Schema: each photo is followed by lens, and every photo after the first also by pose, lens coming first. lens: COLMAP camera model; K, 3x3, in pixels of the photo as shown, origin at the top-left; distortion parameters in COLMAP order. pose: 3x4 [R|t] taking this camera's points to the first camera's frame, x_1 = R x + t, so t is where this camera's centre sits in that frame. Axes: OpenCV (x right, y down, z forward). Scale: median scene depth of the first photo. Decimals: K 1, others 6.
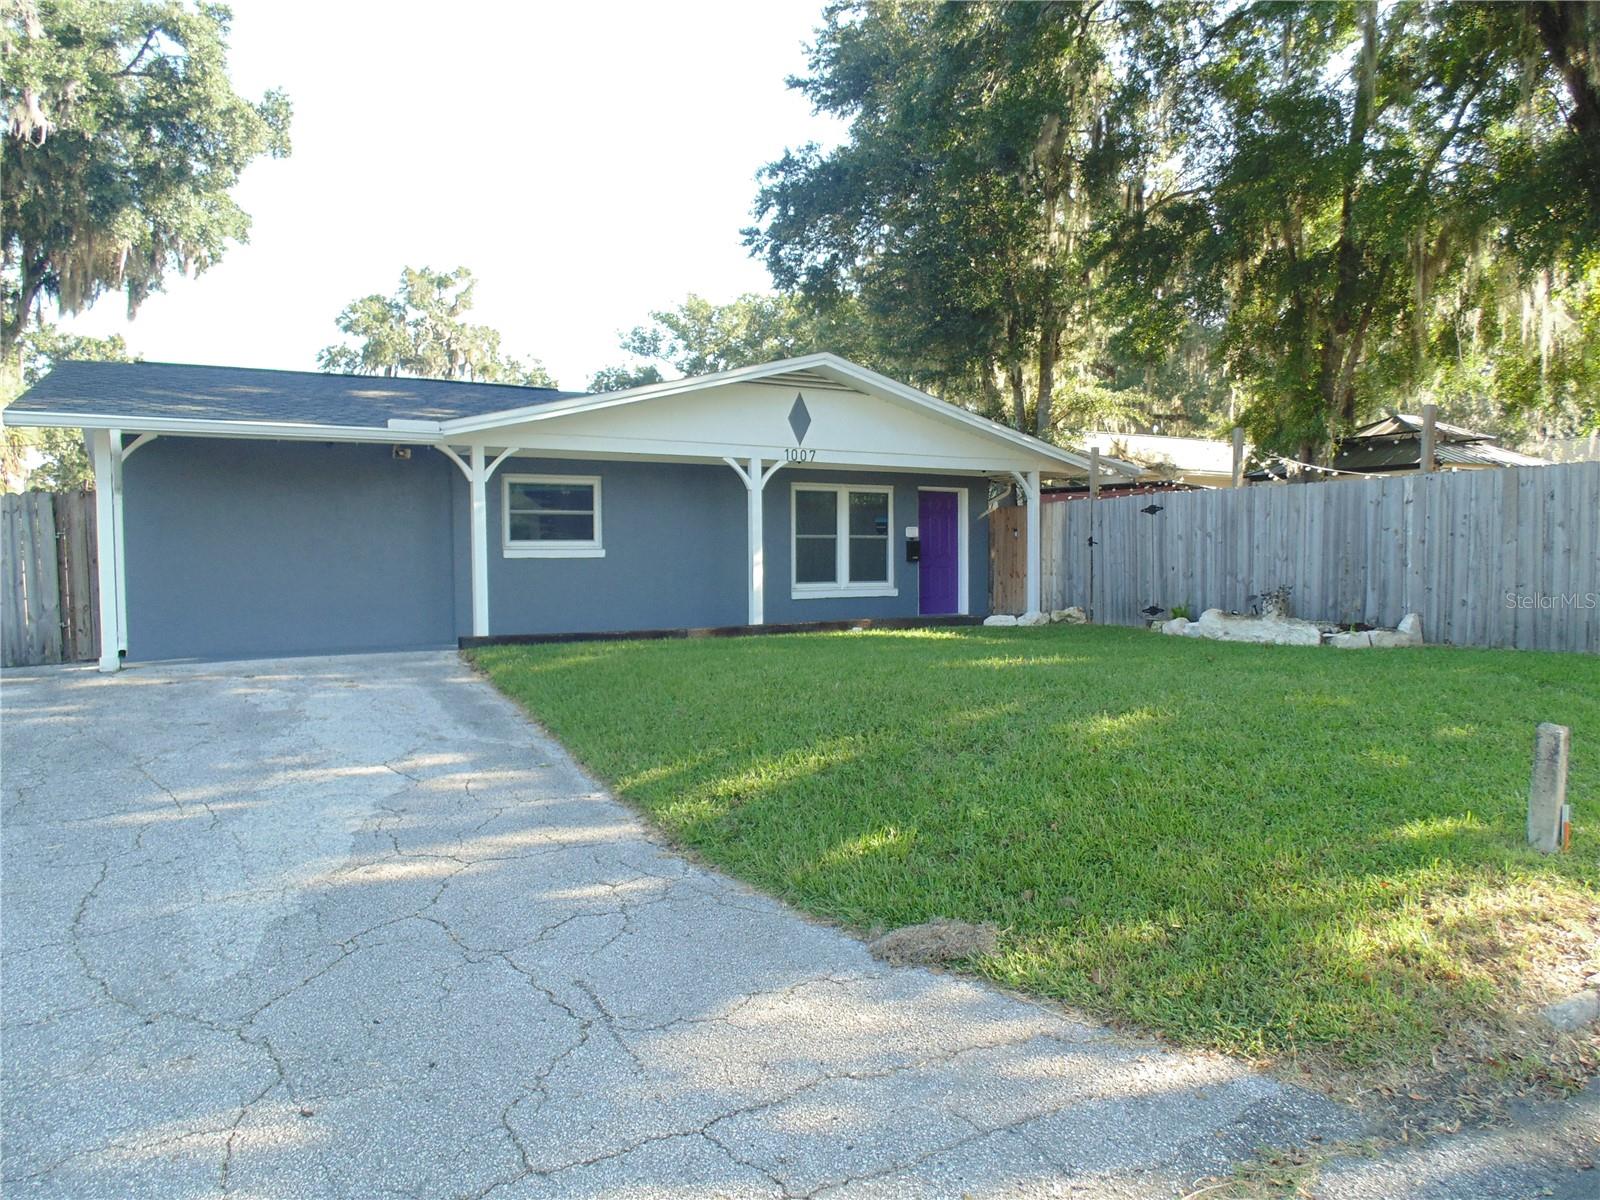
lens RADIAL K [[1043.3, 0, 800.0], [0, 1043.3, 600.0], [0, 0, 1]] dist [-0.000057, 0.000463]
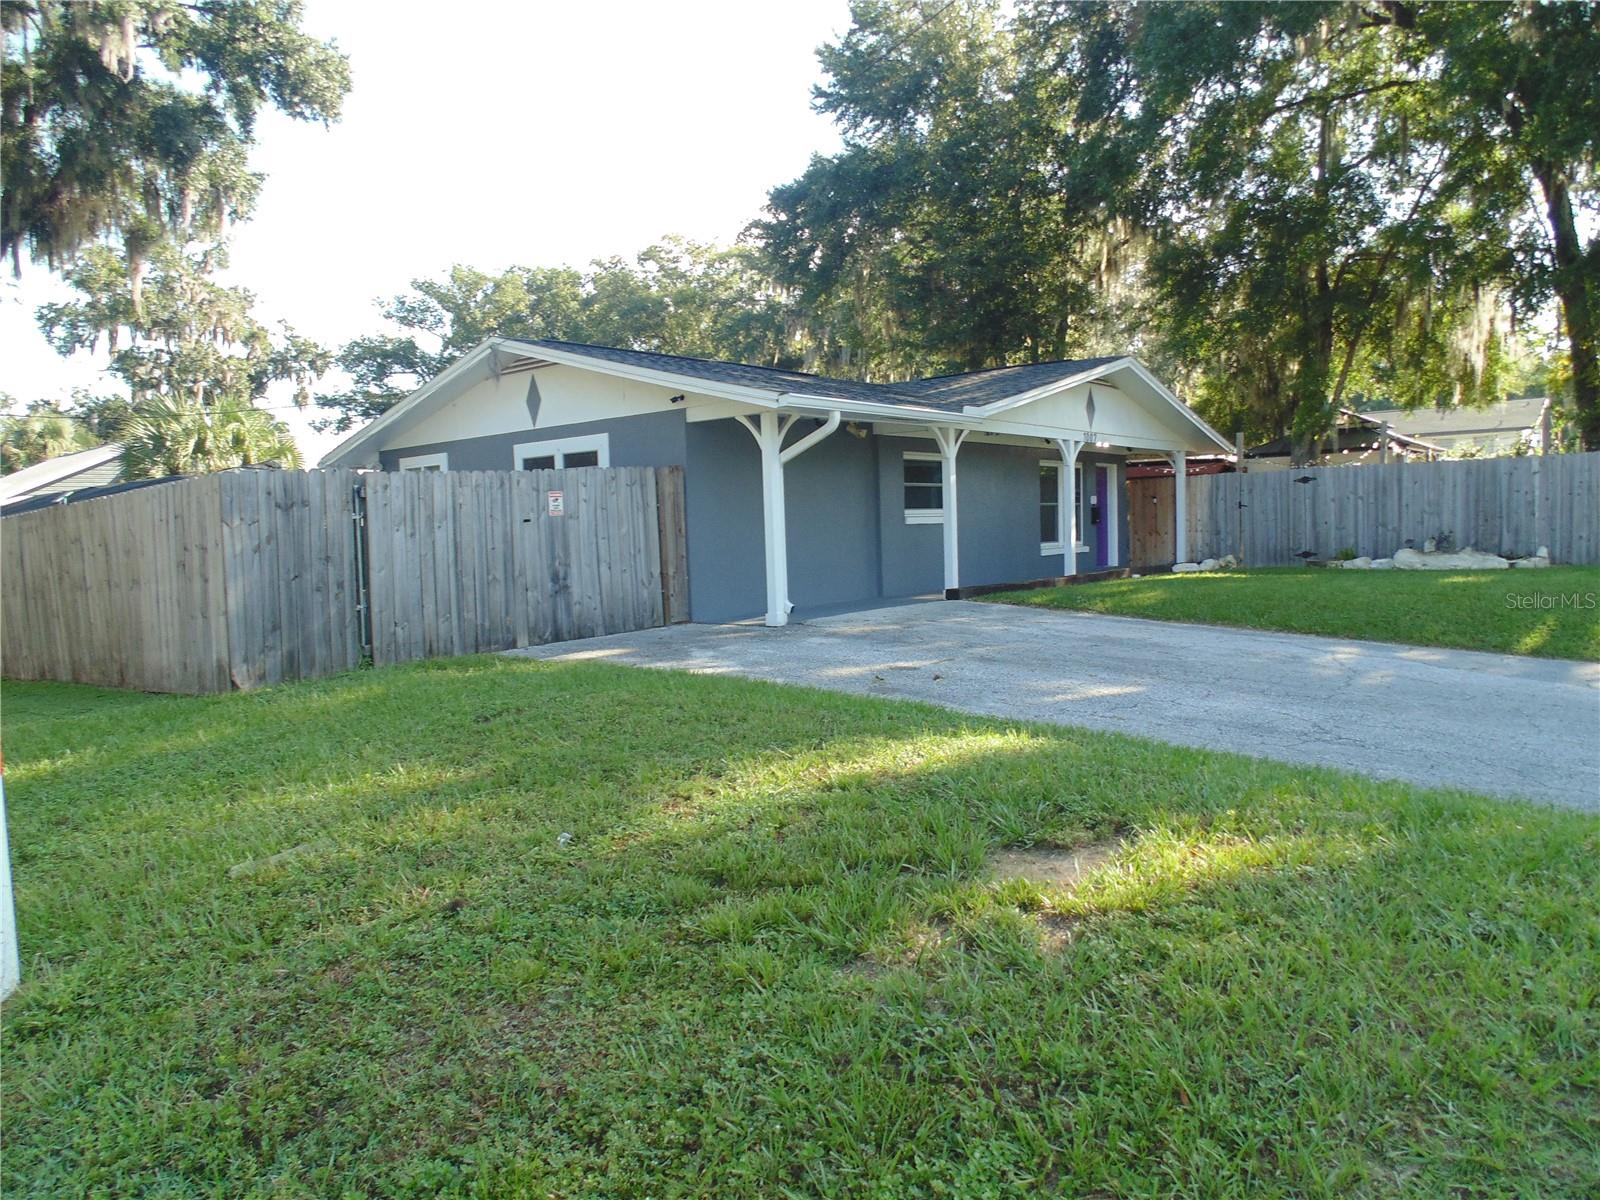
lens RADIAL K [[1043.3, 0, 800.0], [0, 1043.3, 600.0], [0, 0, 1]] dist [-0.000057, 0.000463]
pose [[0.940854, -0.045200, 0.335784, -0.563688], [0.038586, 0.998908, 0.026347, 0.006083], [-0.336609, -0.011832, 0.941570, -0.039212]]
